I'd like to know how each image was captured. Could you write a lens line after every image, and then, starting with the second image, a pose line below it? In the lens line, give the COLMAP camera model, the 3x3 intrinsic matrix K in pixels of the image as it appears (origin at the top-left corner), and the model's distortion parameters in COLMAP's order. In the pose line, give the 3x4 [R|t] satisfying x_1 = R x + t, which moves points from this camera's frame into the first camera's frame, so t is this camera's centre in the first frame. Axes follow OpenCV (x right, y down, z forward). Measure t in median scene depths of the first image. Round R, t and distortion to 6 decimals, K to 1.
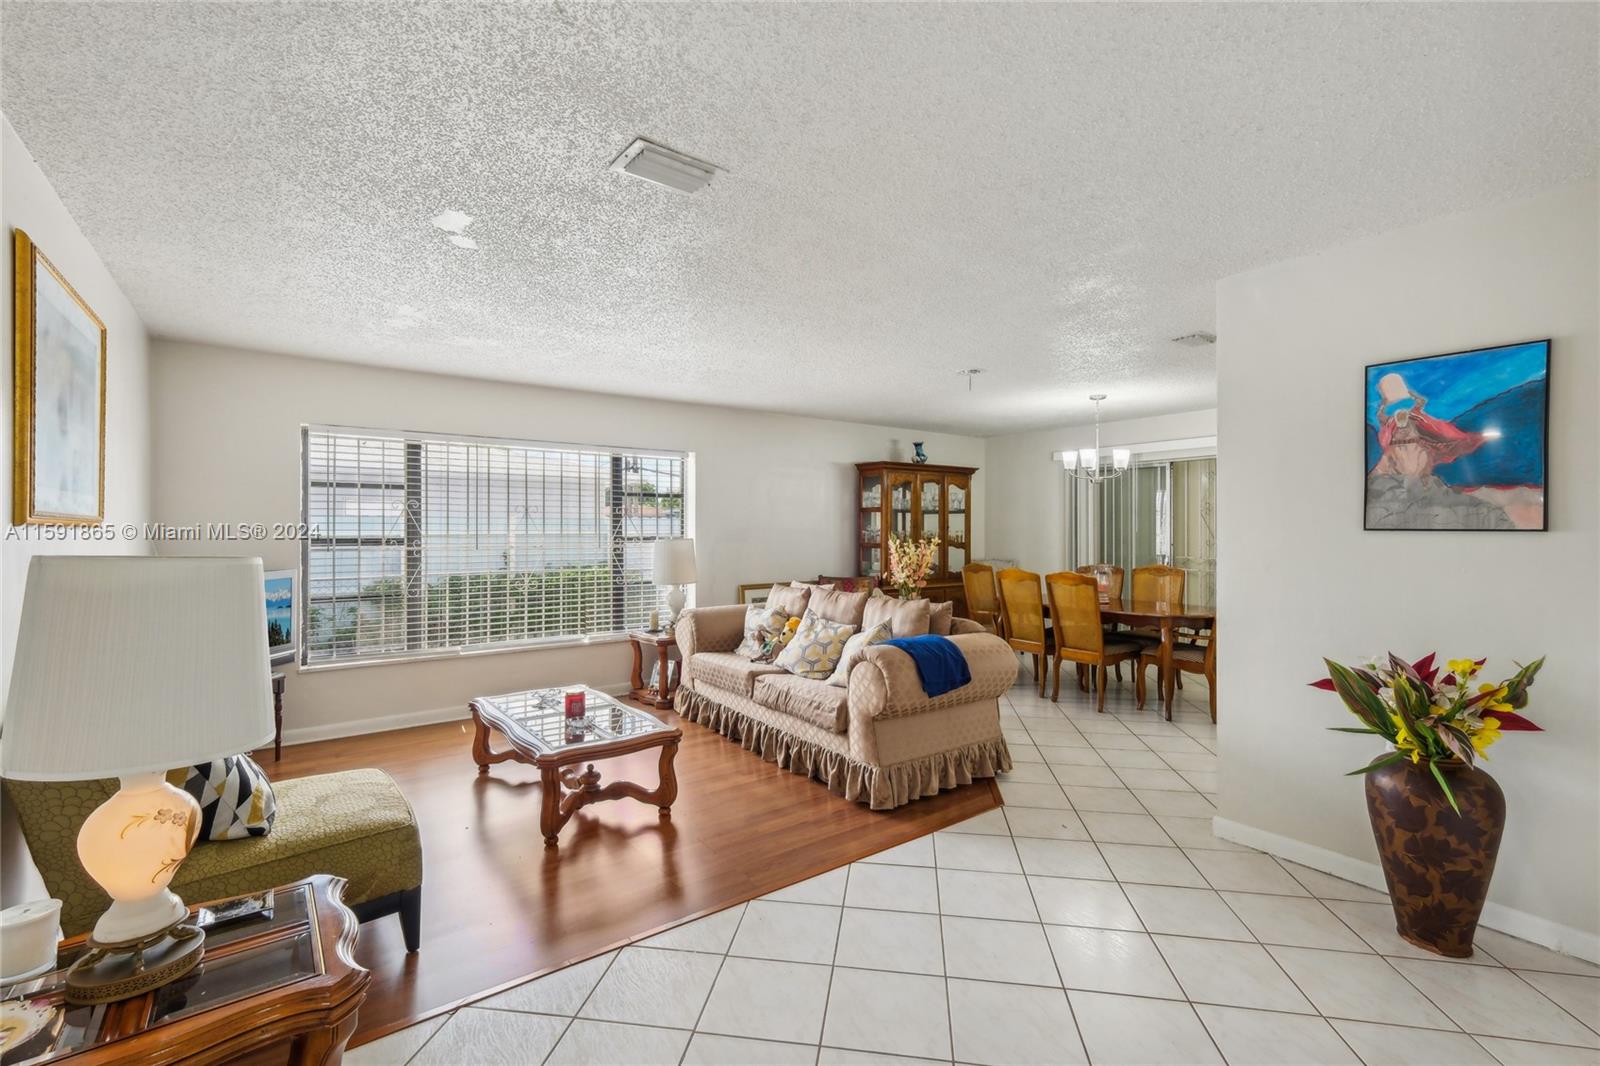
lens RADIAL K [[705.6, 0, 755.7], [0, 705.6, 531.0], [0, 0, 1]] dist [-0.003873, -0.000778]
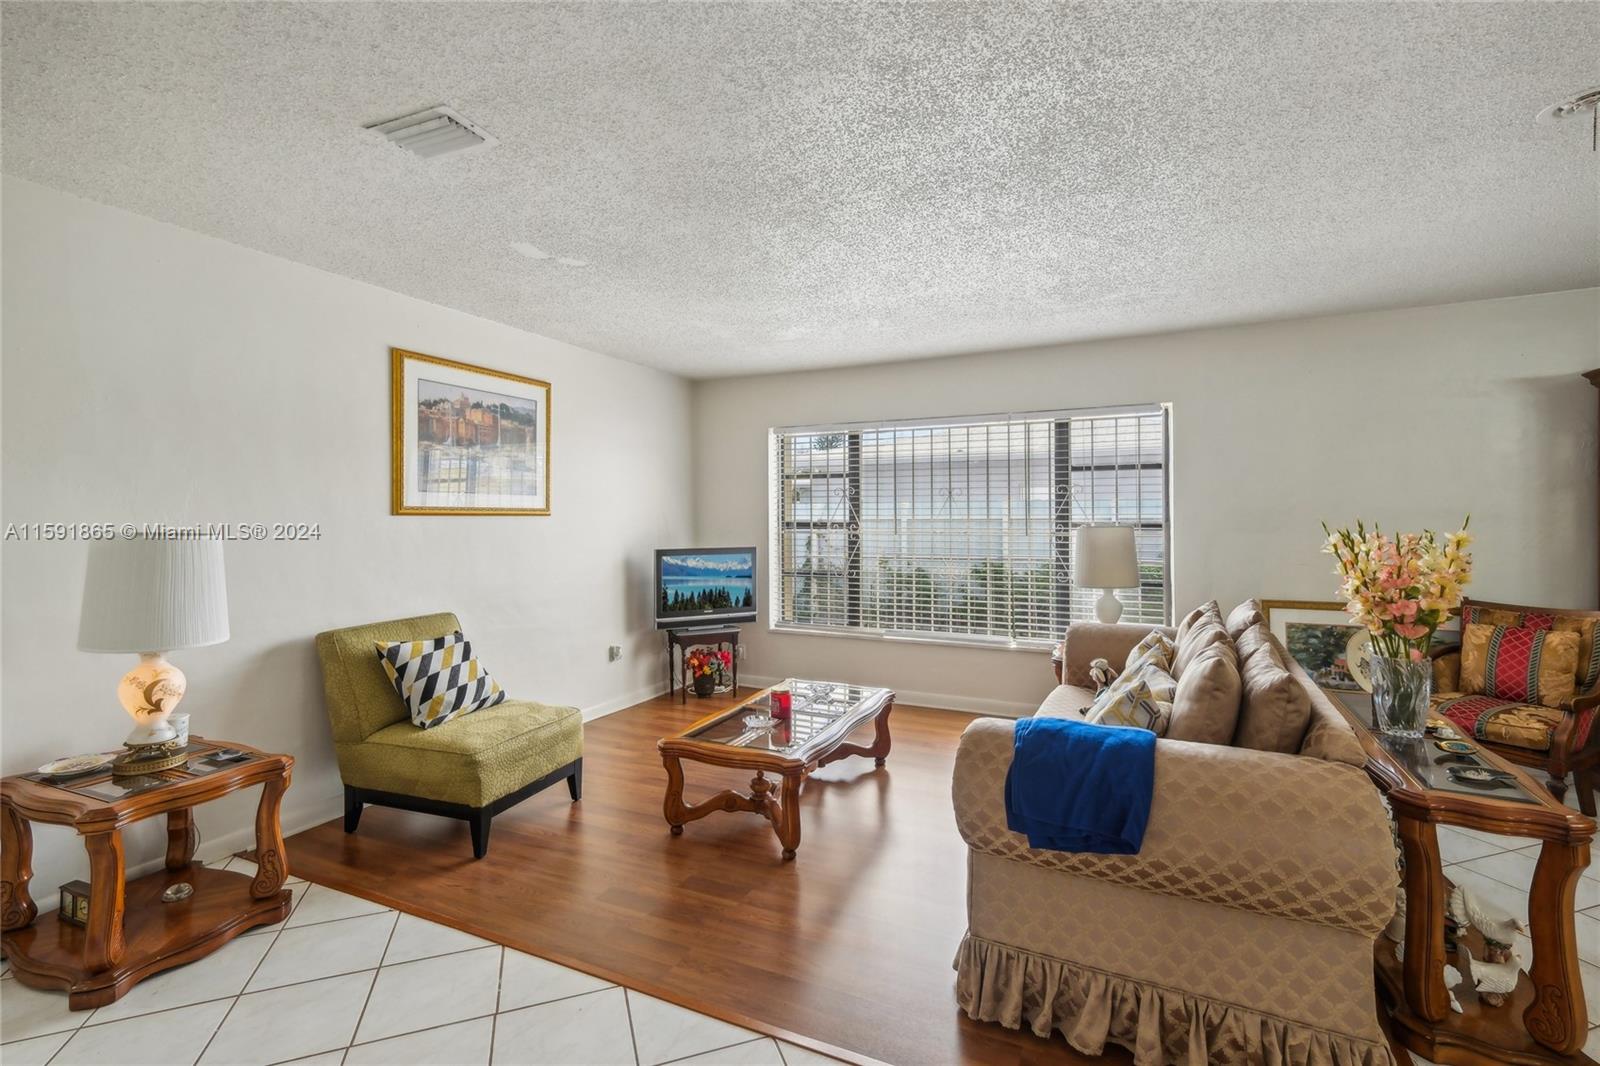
lens RADIAL K [[705.6, 0, 805.8], [0, 705.6, 510.9], [0, 0, 1]] dist [-0.003873, -0.000778]
pose [[0.504116, -0.006885, -0.863609, 0.351495], [0.007172, 0.999967, -0.003786, -0.003523], [0.863606, -0.004285, 0.504149, 0.351189]]
